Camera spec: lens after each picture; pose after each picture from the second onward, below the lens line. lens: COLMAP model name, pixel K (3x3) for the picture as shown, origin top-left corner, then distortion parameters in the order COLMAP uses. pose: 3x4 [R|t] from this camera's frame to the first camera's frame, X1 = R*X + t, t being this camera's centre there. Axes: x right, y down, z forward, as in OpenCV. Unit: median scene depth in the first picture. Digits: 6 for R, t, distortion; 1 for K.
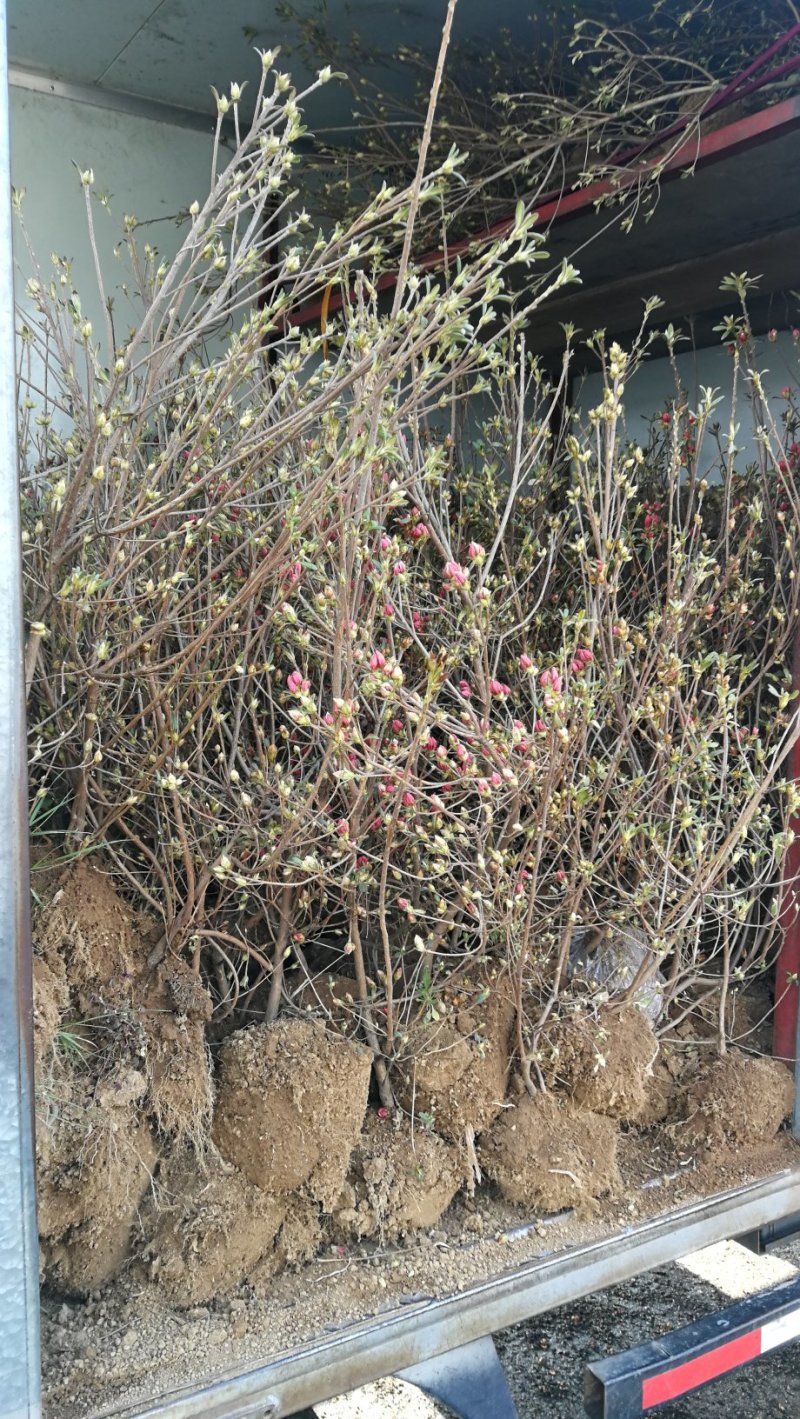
lens RADIAL K [[1058.2, 0, 400.7], [0, 1058.2, 707.9], [0, 0, 1]] dist [0.010970, -0.000563]
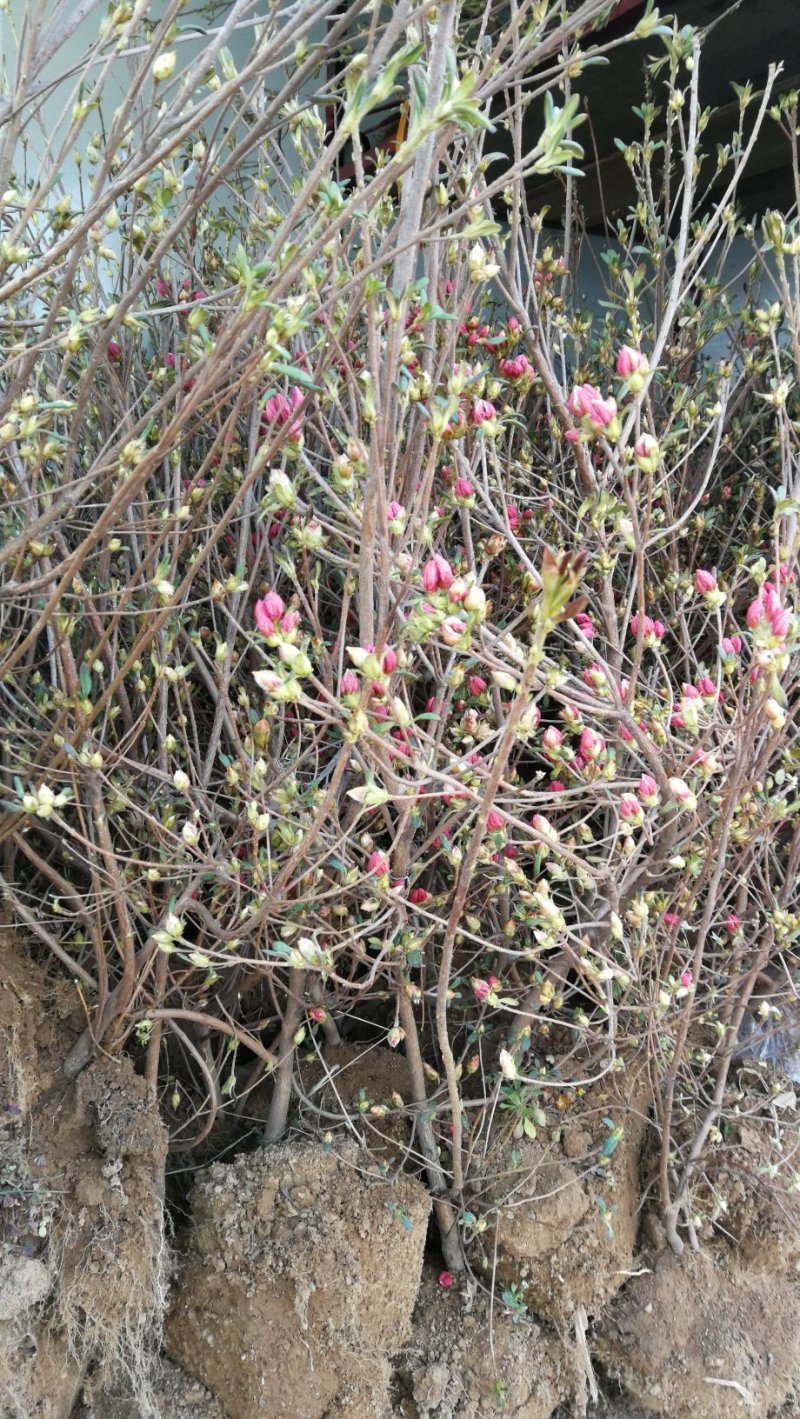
lens RADIAL K [[1058.2, 0, 394.1], [0, 1058.2, 705.2], [0, 0, 1]] dist [0.010970, -0.000563]
pose [[0.996029, 0.016483, -0.087492, 0.002674], [-0.011013, 0.997975, 0.062641, -0.010525], [0.088347, -0.061428, 0.994194, 0.401493]]
